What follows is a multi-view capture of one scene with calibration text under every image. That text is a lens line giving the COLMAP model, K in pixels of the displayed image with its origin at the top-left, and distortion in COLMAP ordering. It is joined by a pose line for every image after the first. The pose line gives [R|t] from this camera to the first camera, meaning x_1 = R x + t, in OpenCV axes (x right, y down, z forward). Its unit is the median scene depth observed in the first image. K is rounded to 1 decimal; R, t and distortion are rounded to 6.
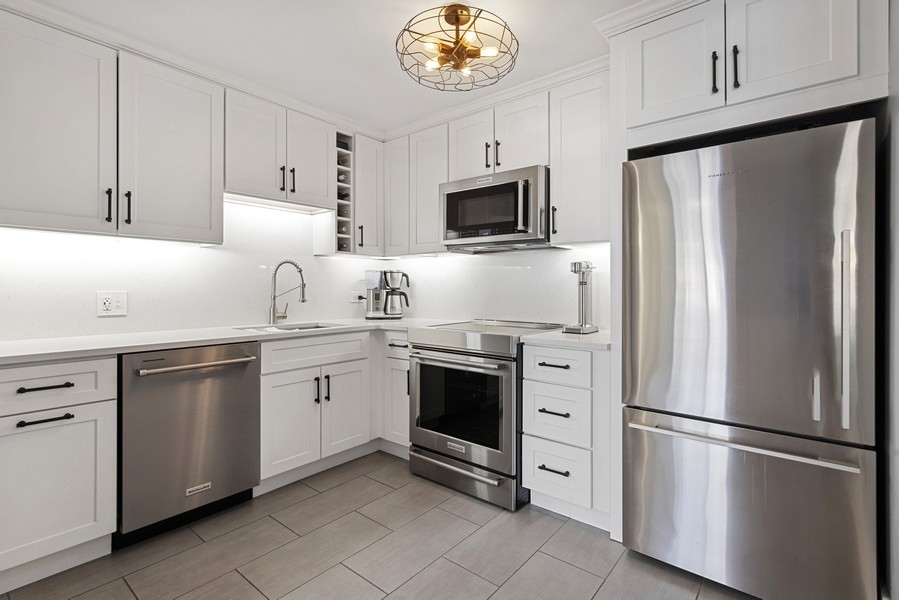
lens RADIAL K [[420.8, 0, 452.6], [0, 420.8, 293.3], [0, 0, 1]] dist [-0.008220, -0.000515]
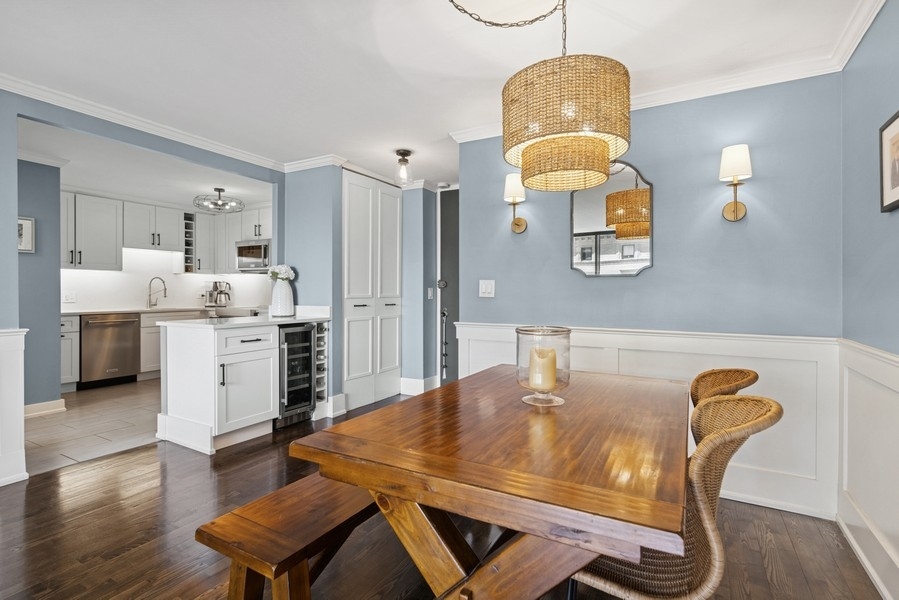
lens RADIAL K [[420.8, 0, 451.4], [0, 420.8, 297.7], [0, 0, 1]] dist [-0.008220, -0.000515]
pose [[0.983312, -0.001025, 0.181923, 0.608736], [0.000472, 0.999995, 0.003084, 0.016379], [-0.181925, -0.002946, 0.983308, -1.194120]]
